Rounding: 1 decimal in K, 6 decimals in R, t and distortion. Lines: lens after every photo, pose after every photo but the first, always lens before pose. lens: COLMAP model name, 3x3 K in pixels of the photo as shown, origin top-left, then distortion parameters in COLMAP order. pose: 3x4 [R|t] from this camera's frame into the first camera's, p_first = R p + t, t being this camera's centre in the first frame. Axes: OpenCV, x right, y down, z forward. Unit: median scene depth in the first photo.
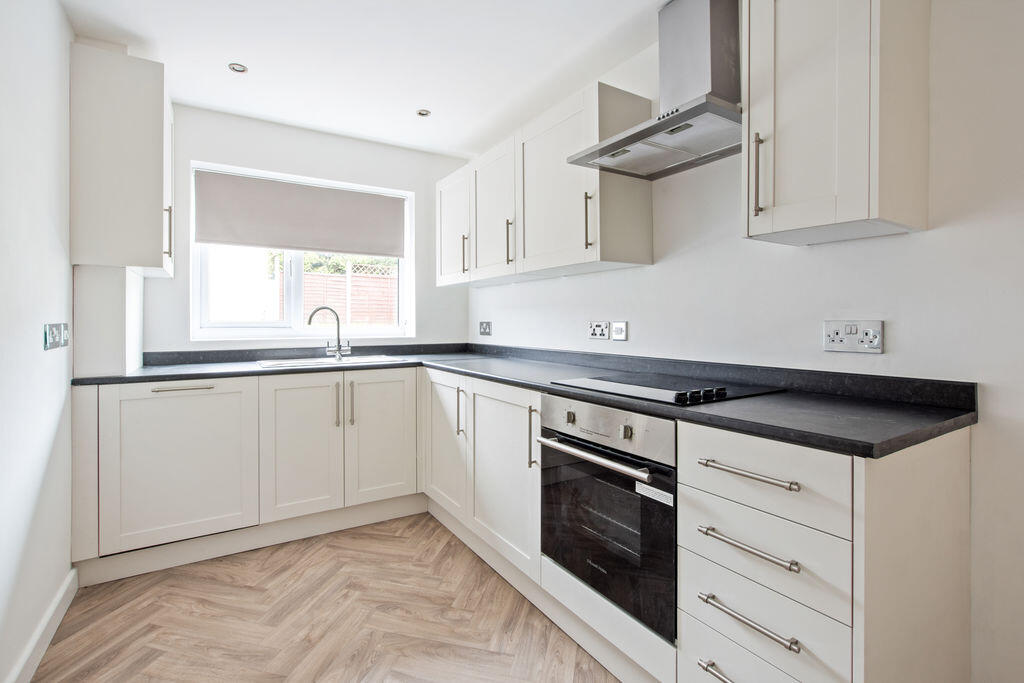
lens RADIAL K [[493.4, 0, 512.6], [0, 493.4, 320.6], [0, 0, 1]] dist [-0.001034, -0.000346]
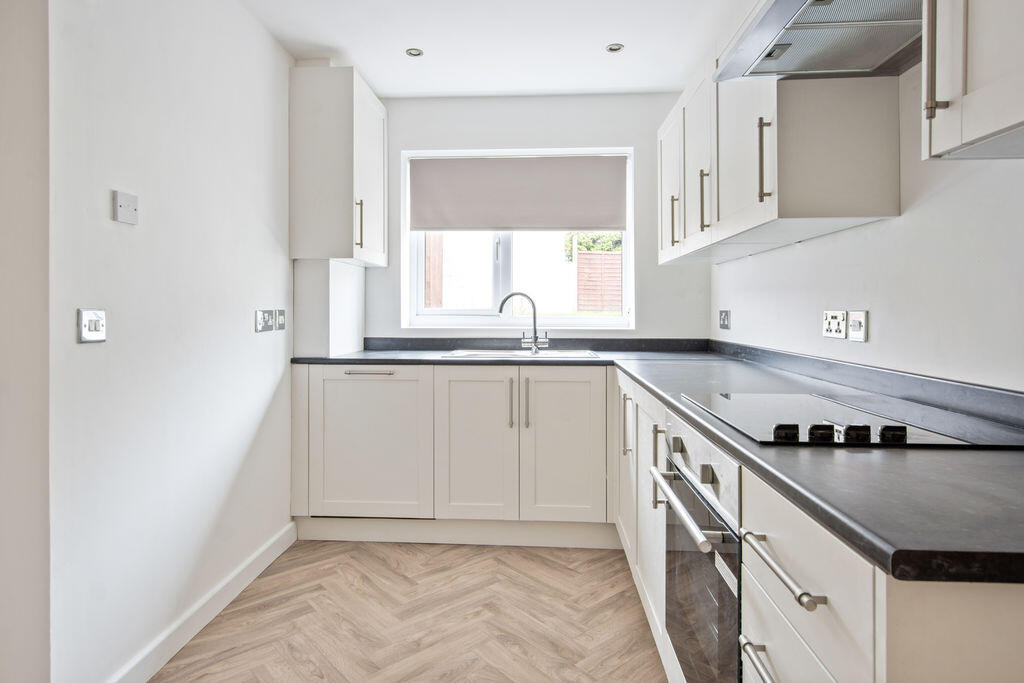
lens RADIAL K [[626.5, 0, 508.5], [0, 626.5, 310.1], [0, 0, 1]] dist [0.005746, 0.002265]
pose [[0.804776, 0.003963, -0.593566, 0.339836], [-0.002928, 0.999992, 0.002707, 0.000555], [0.593572, -0.000441, 0.804781, 0.098760]]
